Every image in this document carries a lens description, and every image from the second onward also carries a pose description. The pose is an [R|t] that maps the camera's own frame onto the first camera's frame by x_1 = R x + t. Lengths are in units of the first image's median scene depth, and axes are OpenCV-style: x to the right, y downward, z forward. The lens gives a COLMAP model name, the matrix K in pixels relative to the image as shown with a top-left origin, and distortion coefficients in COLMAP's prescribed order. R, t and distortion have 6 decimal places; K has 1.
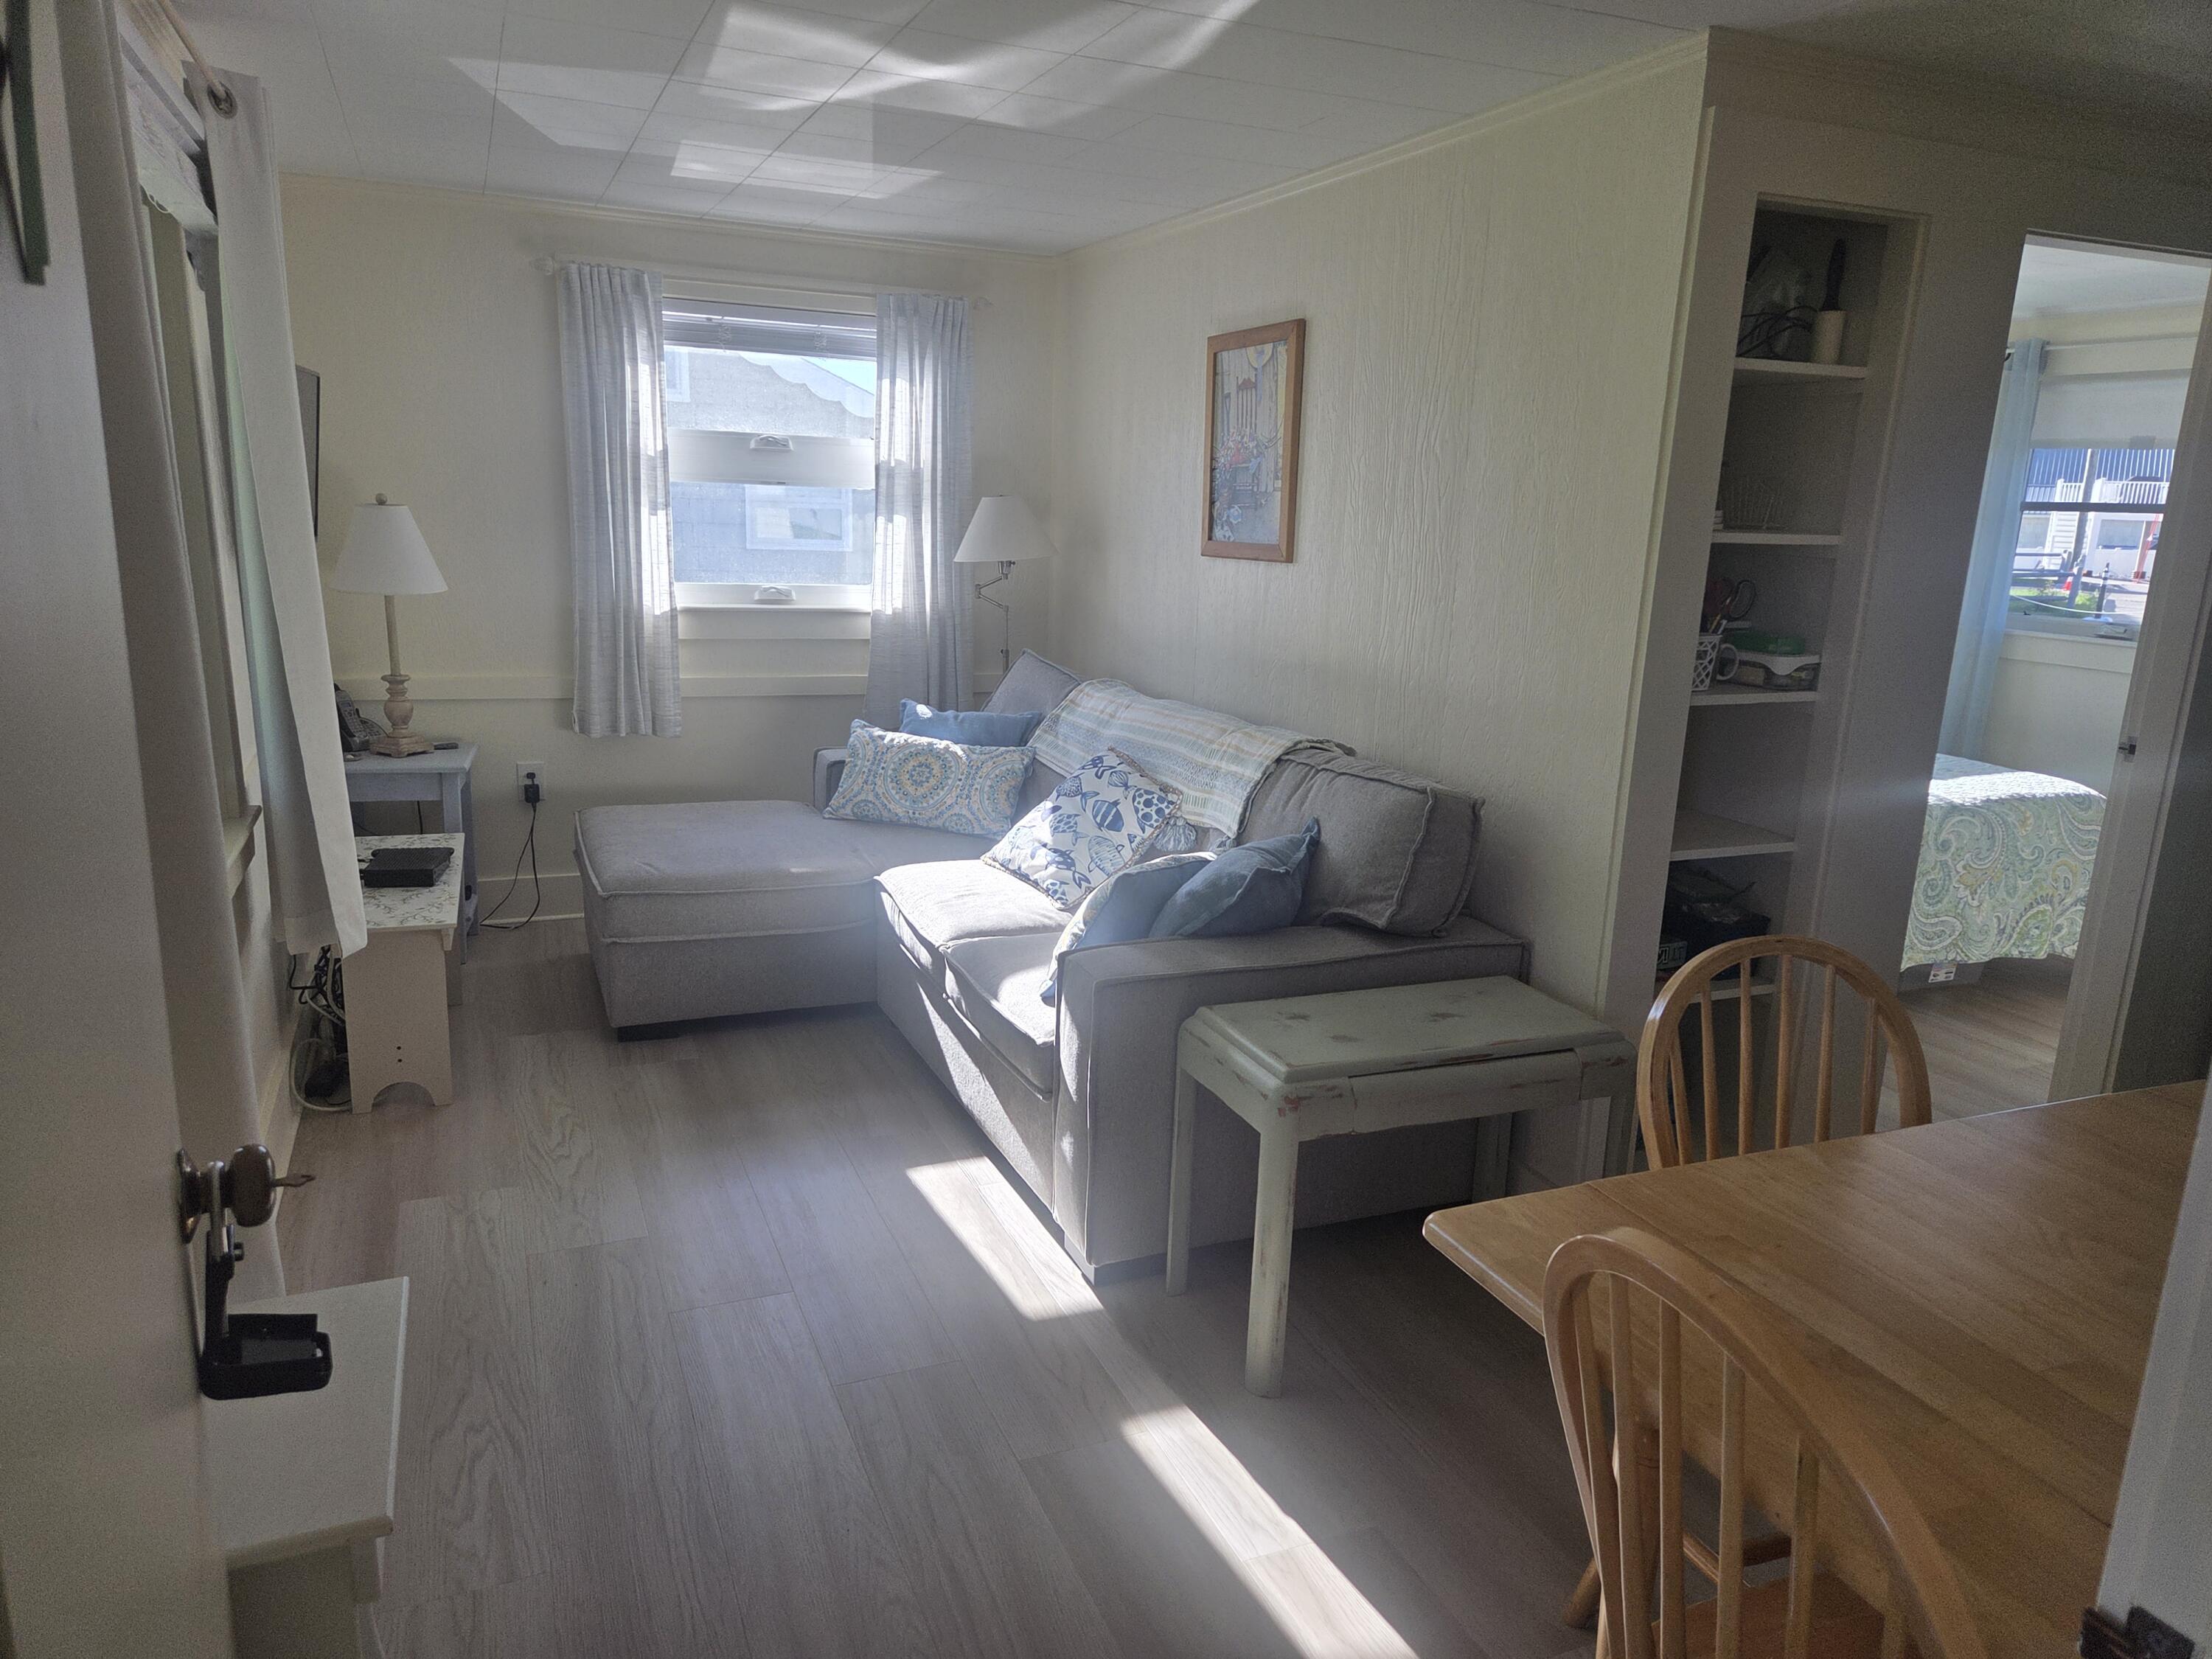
lens RADIAL K [[1470.4, 0, 1106.0], [0, 1470.4, 829.5], [0, 0, 1]] dist [0.080114, -0.068820]
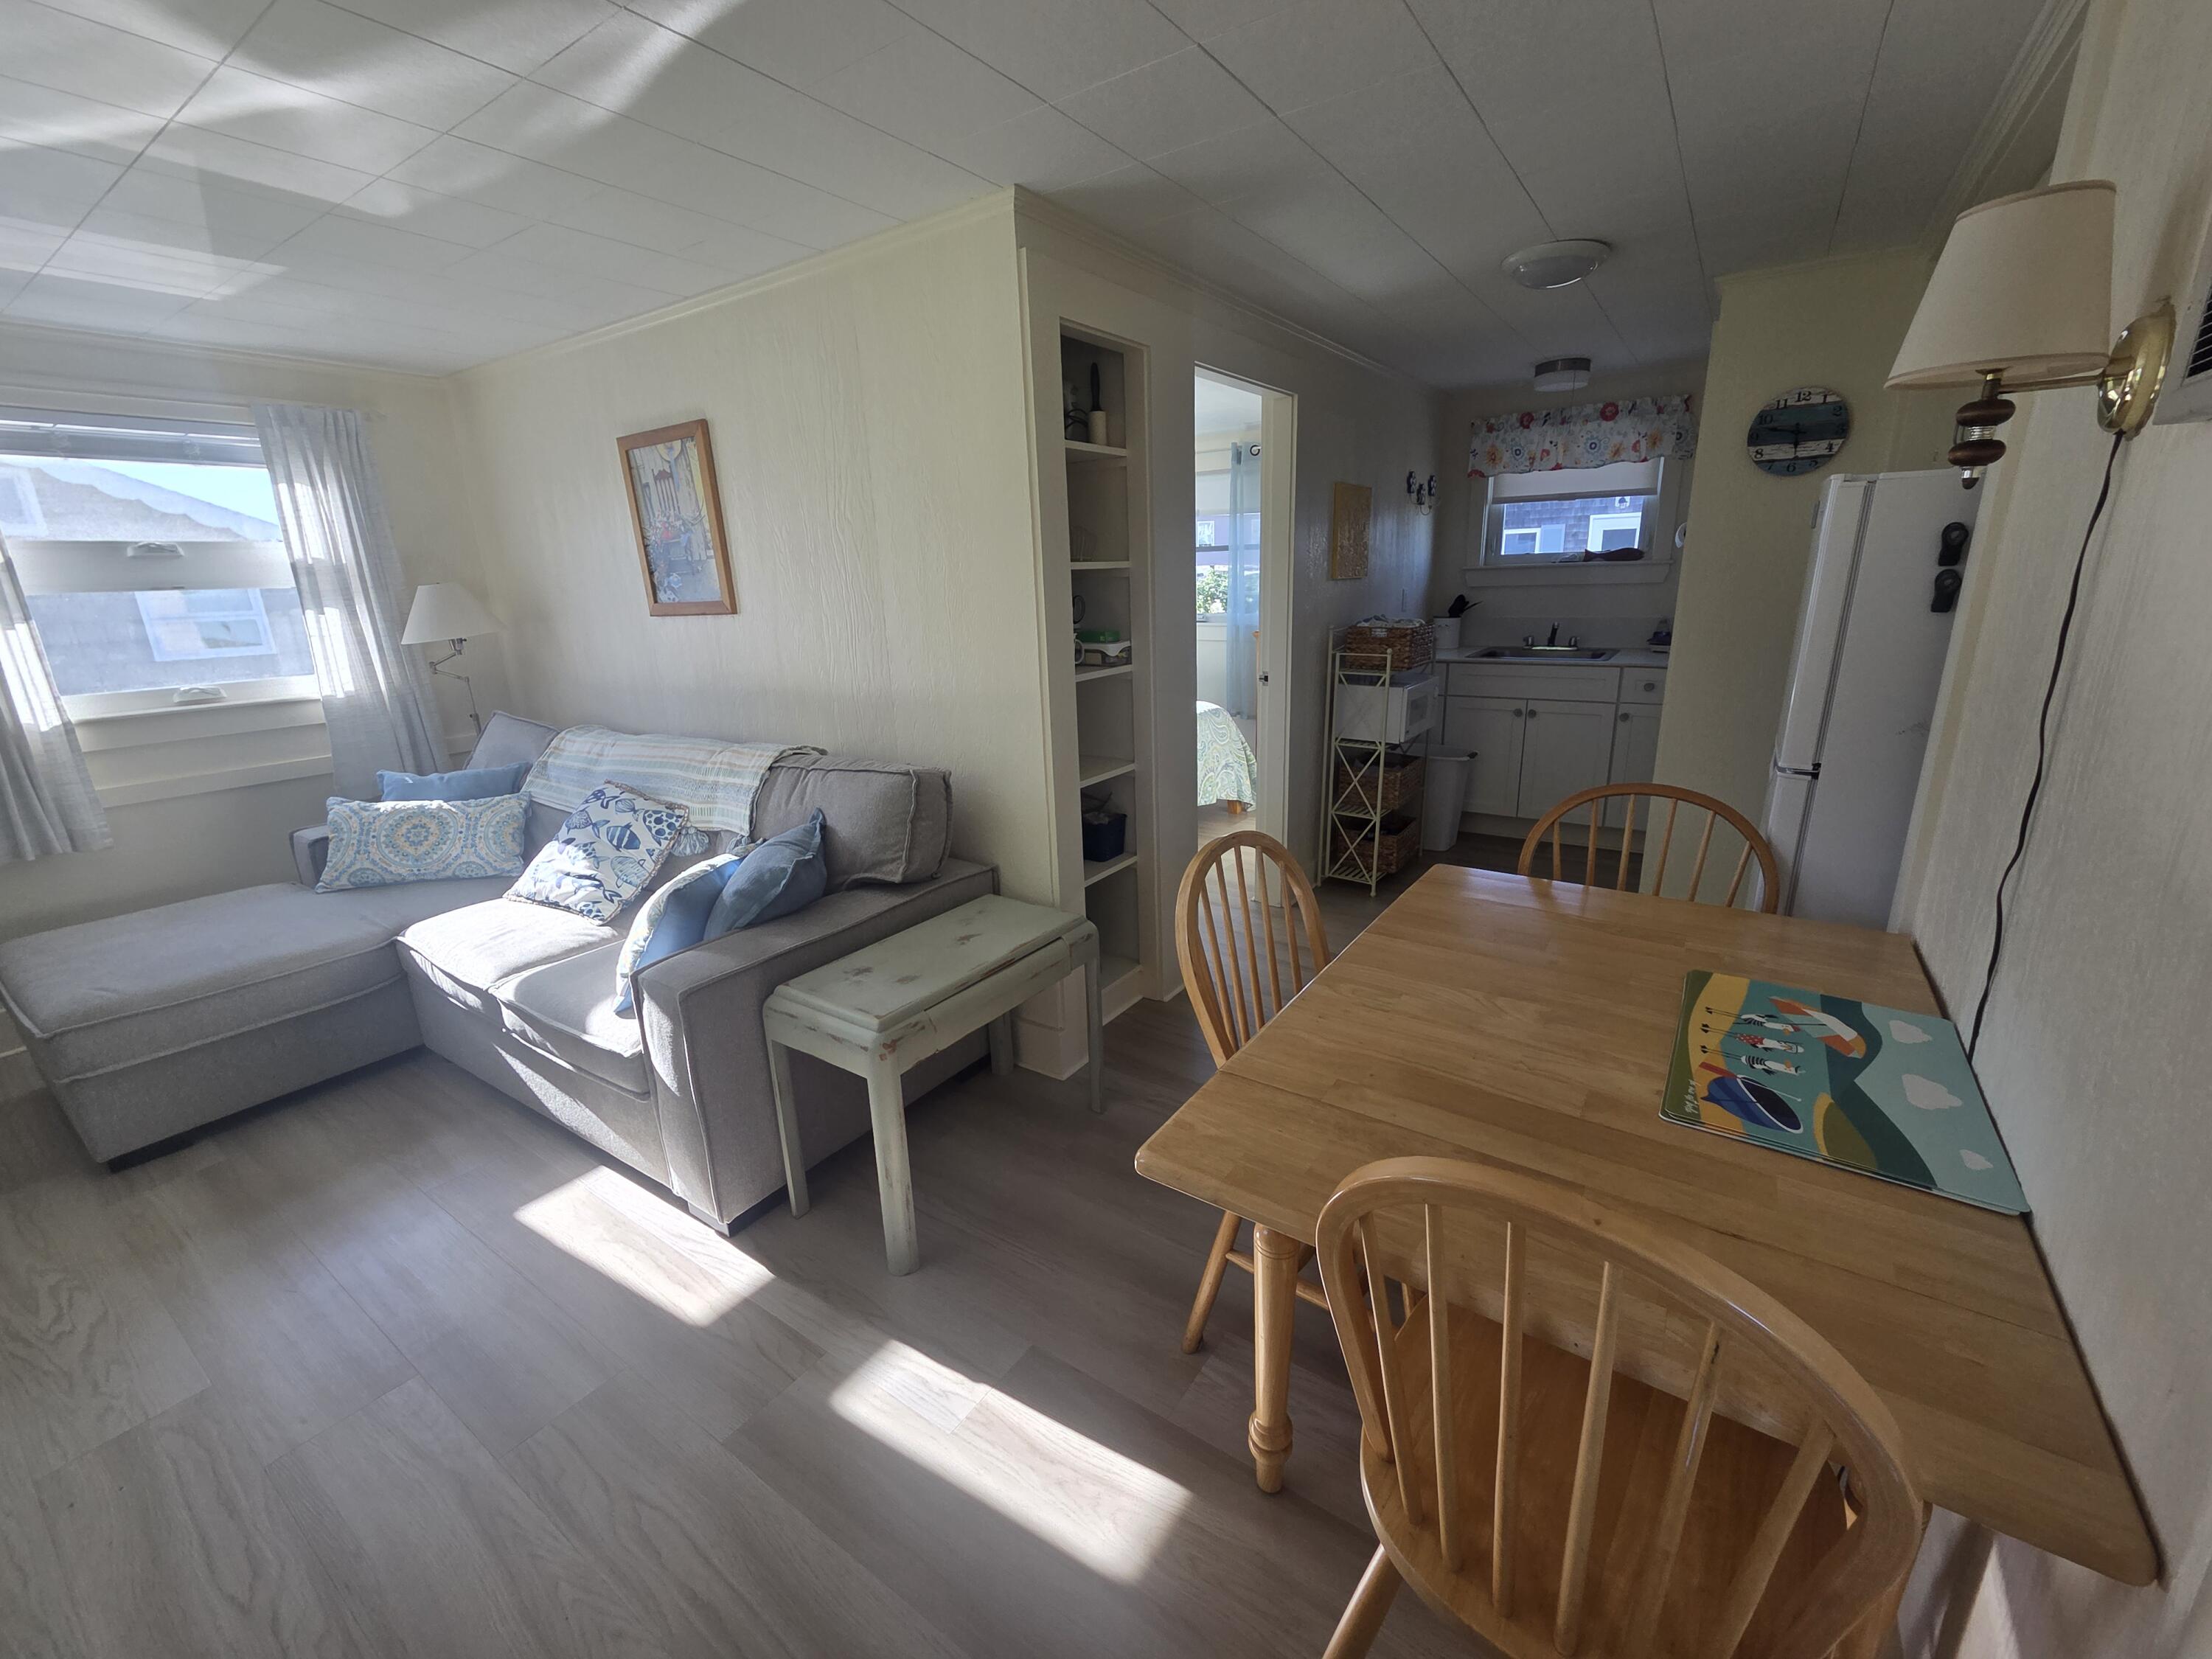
lens RADIAL K [[900.0, 0, 1107.9], [0, 900.0, 822.8], [0, 0, 1]] dist [0.001101, -0.000898]
pose [[0.836734, -0.206735, 0.507086, -0.038364], [0.181655, 0.978354, 0.099122, -0.022766], [-0.516602, 0.009176, 0.856177, 0.171081]]
